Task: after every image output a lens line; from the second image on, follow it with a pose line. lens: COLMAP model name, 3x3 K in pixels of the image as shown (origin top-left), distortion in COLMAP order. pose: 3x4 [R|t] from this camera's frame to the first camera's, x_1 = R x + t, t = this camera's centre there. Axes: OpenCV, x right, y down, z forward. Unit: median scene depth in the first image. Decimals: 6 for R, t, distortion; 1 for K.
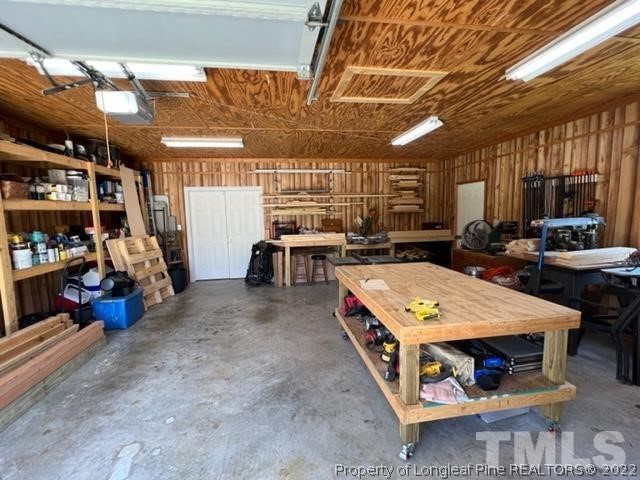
lens RADIAL K [[278.4, 0, 320.0], [0, 278.4, 240.0], [0, 0, 1]] dist [0.000397, -0.000054]
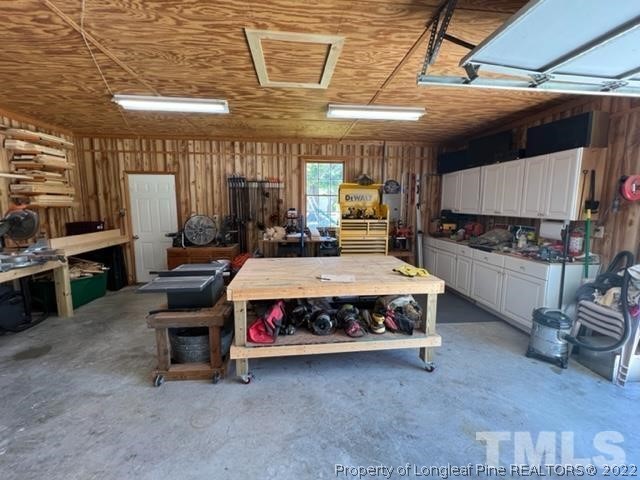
lens RADIAL K [[278.4, 0, 320.0], [0, 278.4, 240.0], [0, 0, 1]] dist [0.000397, -0.000054]
pose [[0.046056, -0.107895, 0.993095, -0.457974], [0.099534, 0.989698, 0.102910, -0.048879], [-0.993968, 0.094107, 0.056321, 0.593880]]
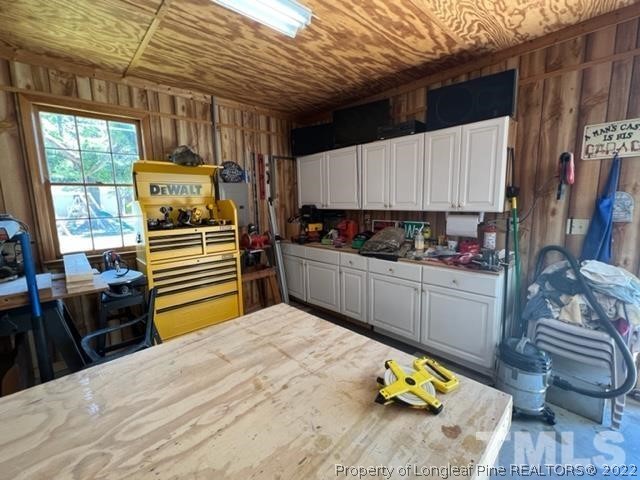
lens RADIAL K [[278.4, 0, 320.0], [0, 278.4, 240.0], [0, 0, 1]] dist [0.000397, -0.000054]
pose [[-0.566947, -0.085296, 0.819327, 0.034067], [0.120336, 0.975379, 0.184810, -0.051868], [-0.814918, 0.203372, -0.542724, 0.587628]]
